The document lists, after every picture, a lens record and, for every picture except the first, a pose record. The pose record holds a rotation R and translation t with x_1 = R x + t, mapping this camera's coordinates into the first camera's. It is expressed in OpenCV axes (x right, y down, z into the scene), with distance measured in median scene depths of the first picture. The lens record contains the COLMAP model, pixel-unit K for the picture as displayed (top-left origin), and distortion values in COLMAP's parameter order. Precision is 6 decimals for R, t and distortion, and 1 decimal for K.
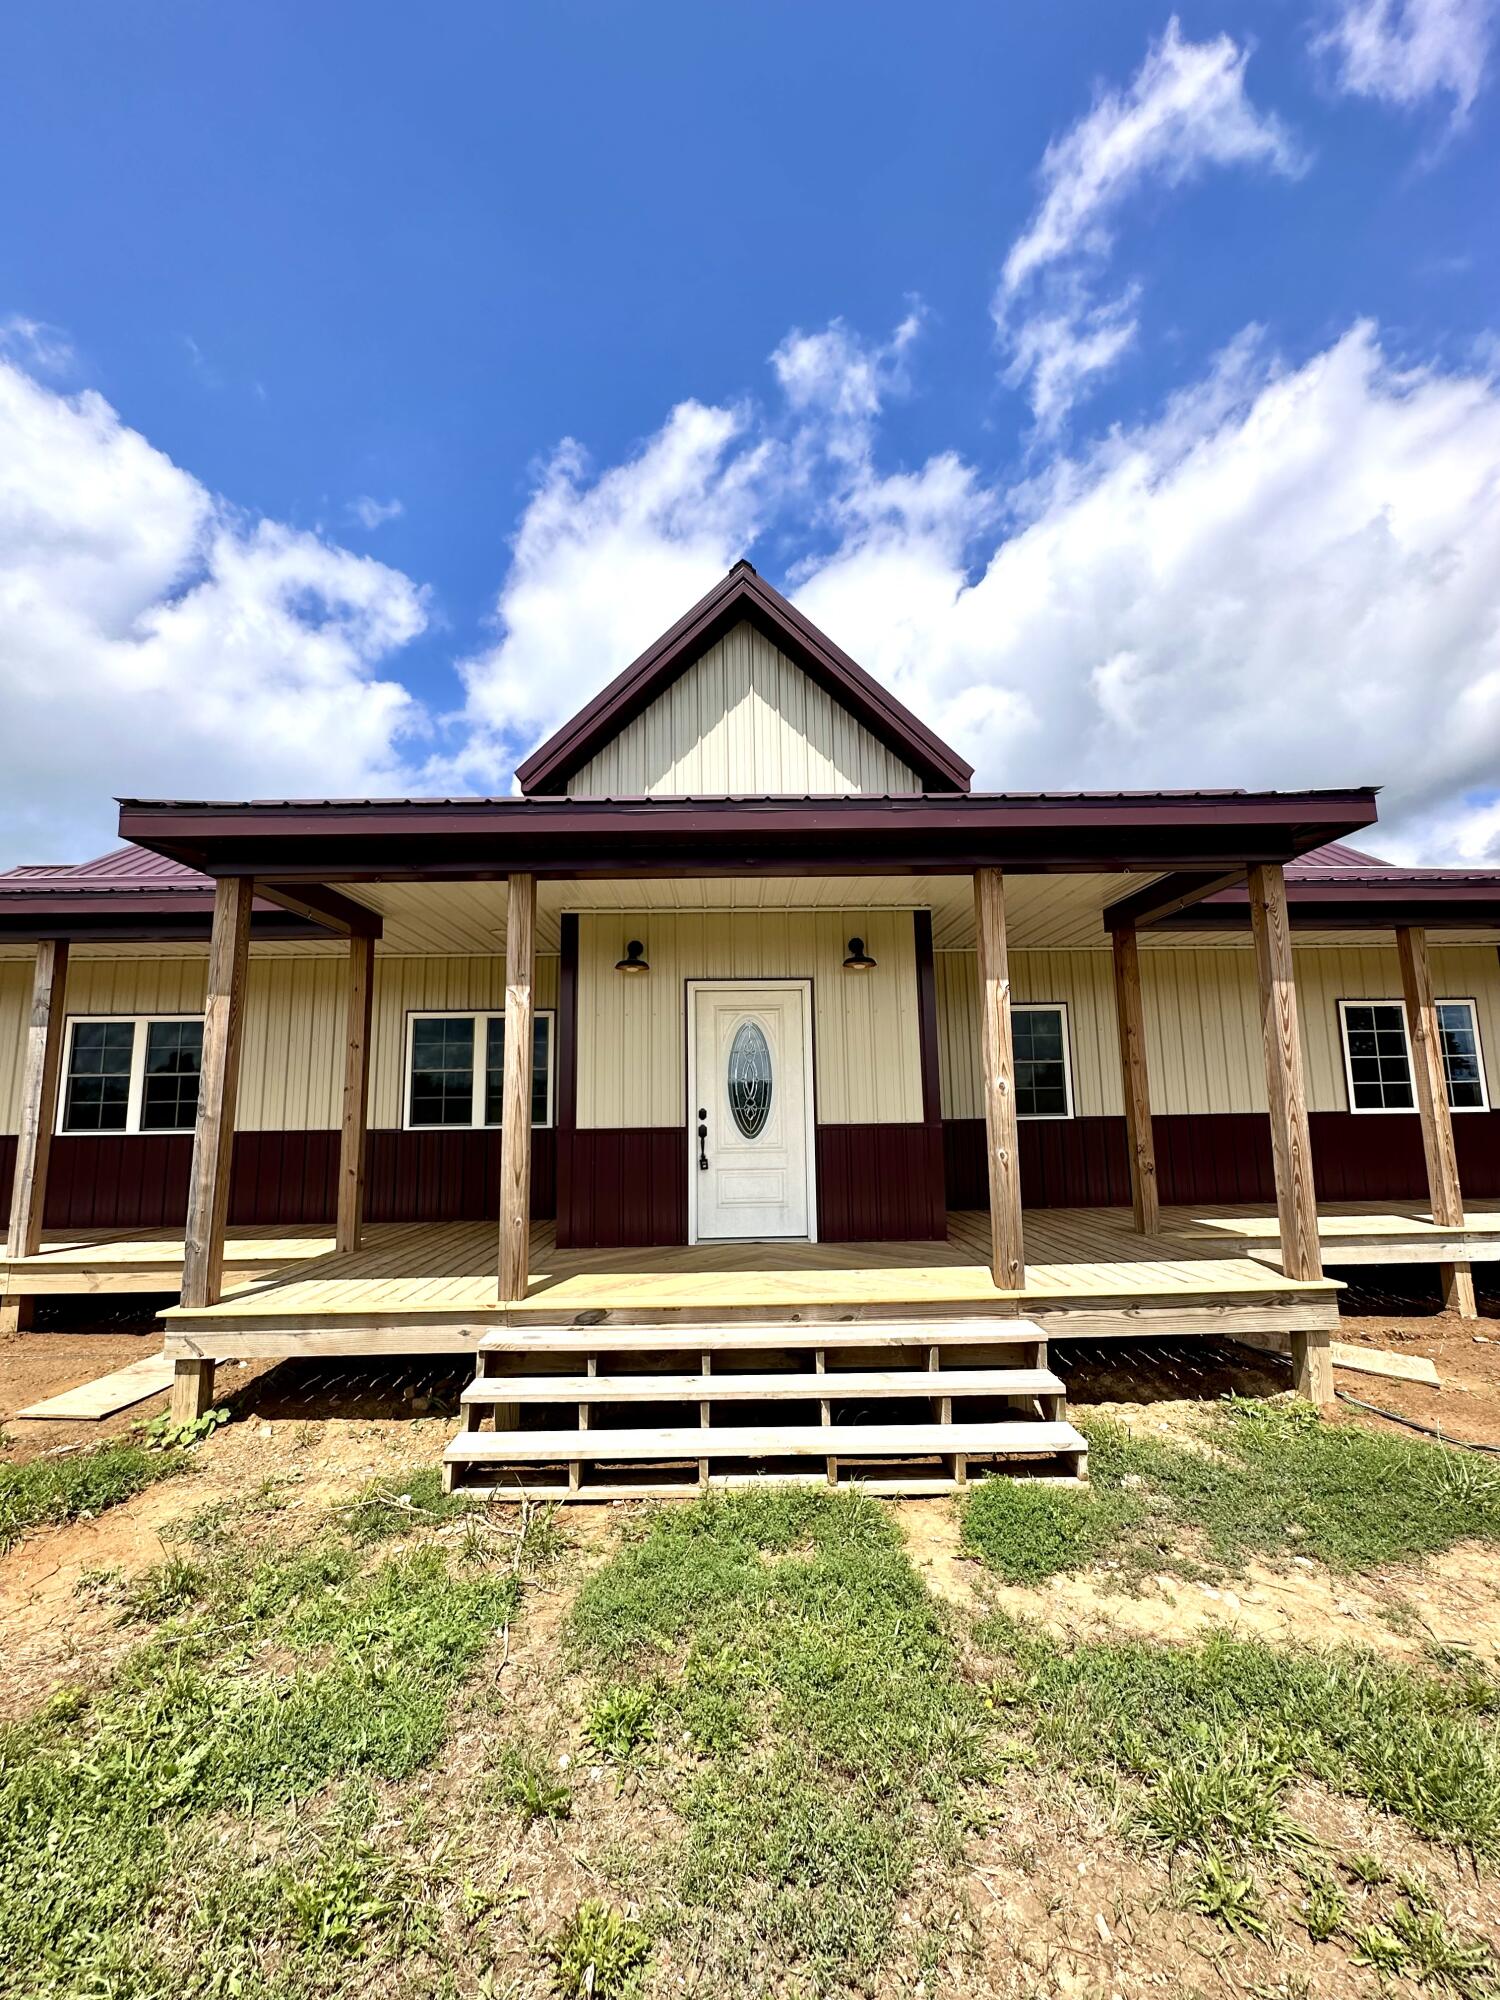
lens RADIAL K [[790.2, 0, 757.2], [0, 790.2, 1013.2], [0, 0, 1]] dist [-0.002719, -0.000091]
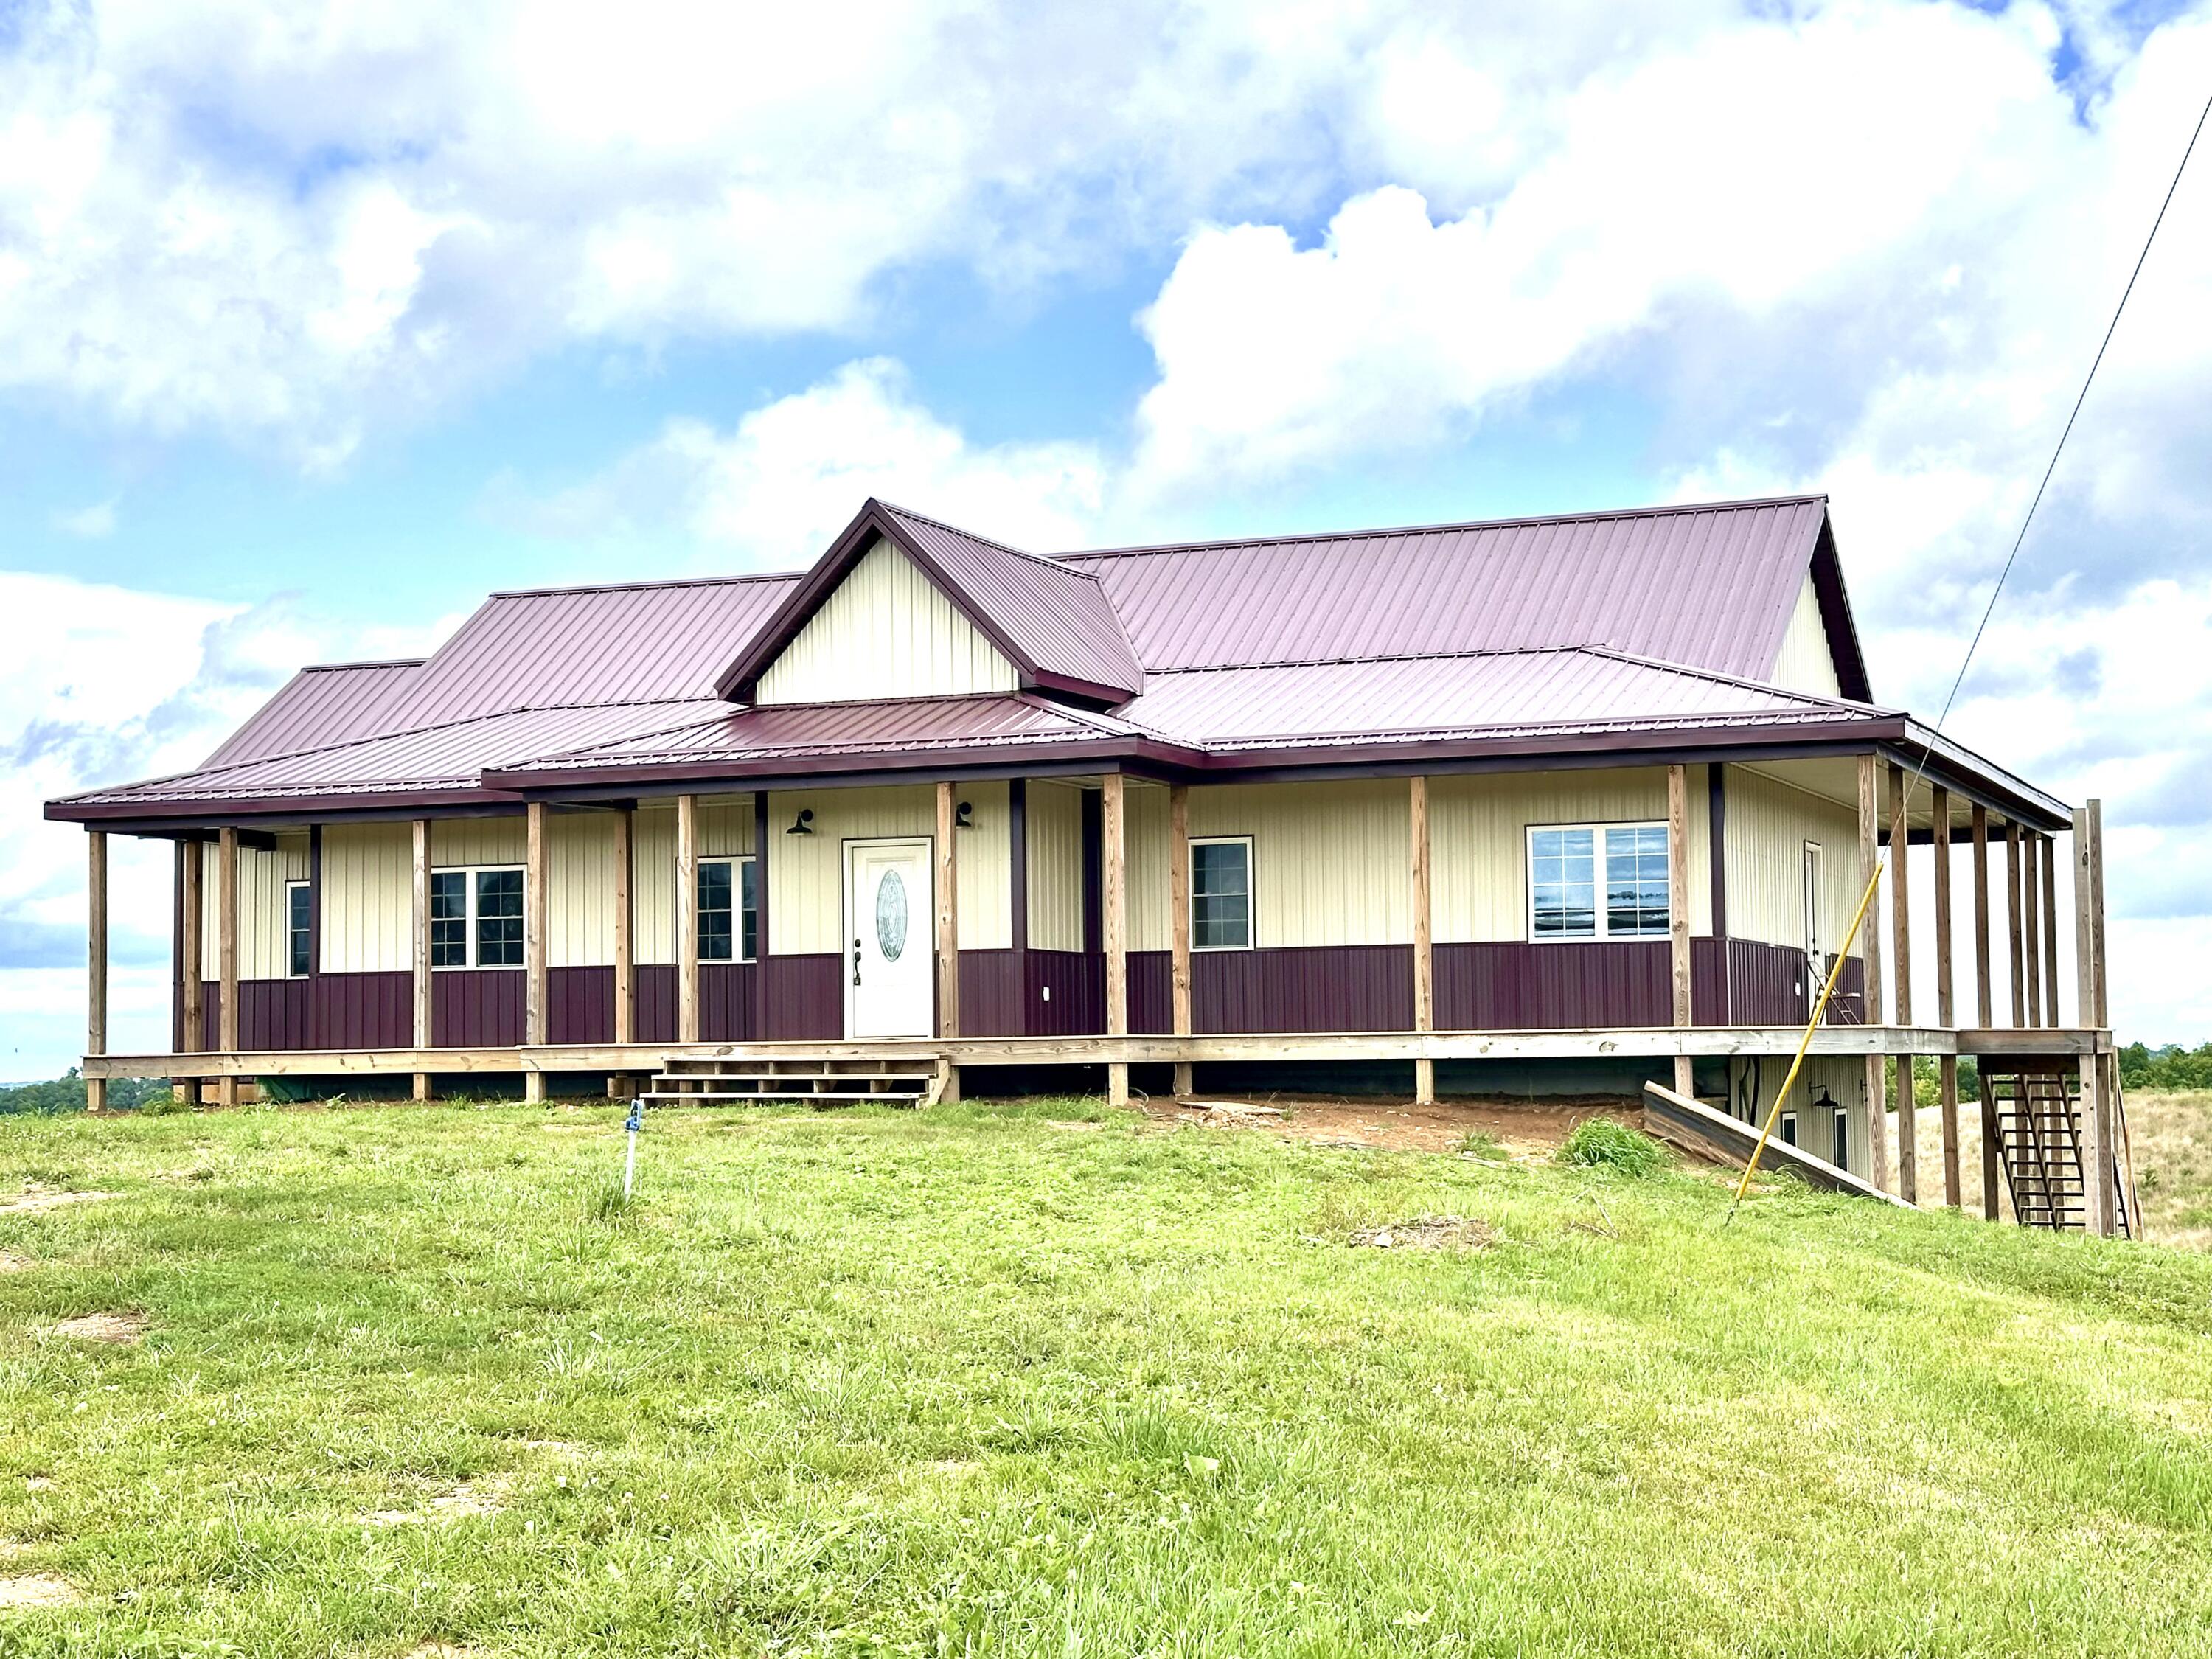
lens RADIAL K [[3497.7, 0, 1105.6], [0, 3497.7, 824.7], [0, 0, 1]] dist [0.046864, 0.000000]
pose [[0.915806, -0.025487, -0.400810, 2.541034], [0.053113, 0.996905, 0.057965, -0.367100], [0.398092, -0.074373, 0.914326, -3.962928]]
